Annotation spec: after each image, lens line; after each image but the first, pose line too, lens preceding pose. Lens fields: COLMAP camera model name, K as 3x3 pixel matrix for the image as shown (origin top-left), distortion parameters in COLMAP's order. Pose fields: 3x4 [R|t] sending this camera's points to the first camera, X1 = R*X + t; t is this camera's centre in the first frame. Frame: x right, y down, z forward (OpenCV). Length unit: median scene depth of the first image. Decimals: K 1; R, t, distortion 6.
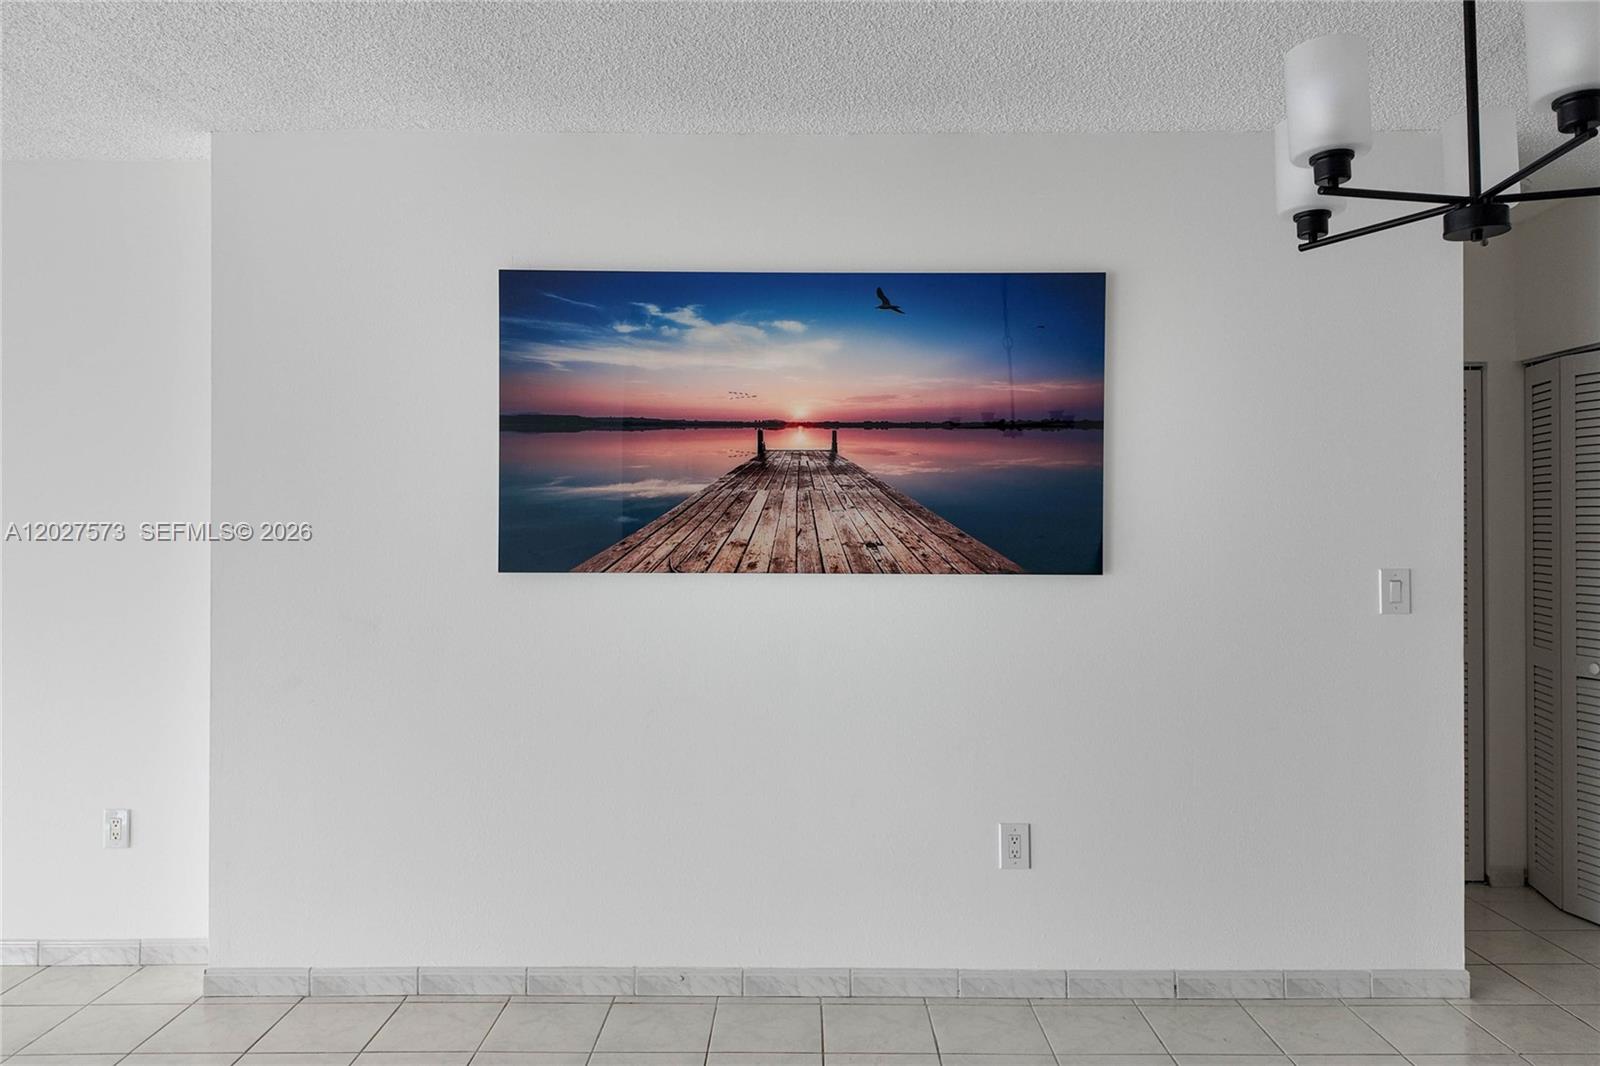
lens RADIAL K [[1108.8, 0, 866.7], [0, 1108.8, 523.3], [0, 0, 1]] dist [0.063625, -0.075520]
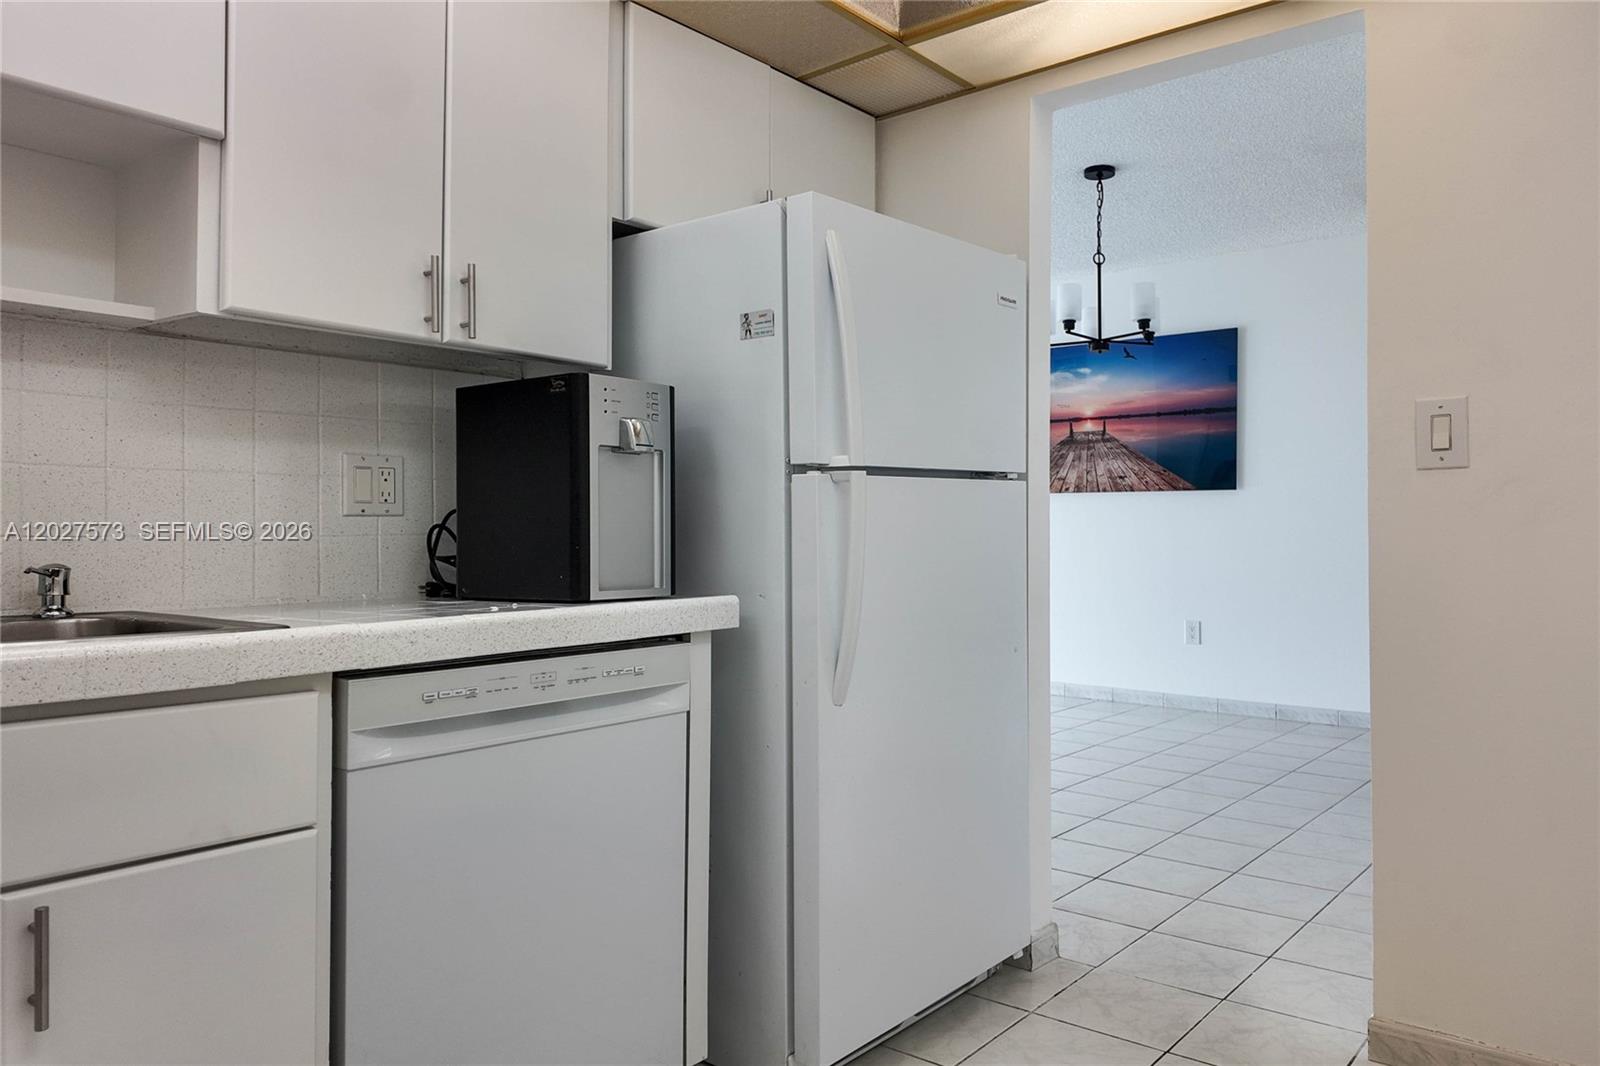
lens RADIAL K [[1108.8, 0, 849.5], [0, 1108.8, 542.9], [0, 0, 1]] dist [0.063625, -0.075520]
pose [[0.777779, 0.010633, -0.628448, 0.880587], [0.005901, 0.999689, 0.024217, 0.085867], [0.628510, -0.022544, 0.777474, -0.861118]]
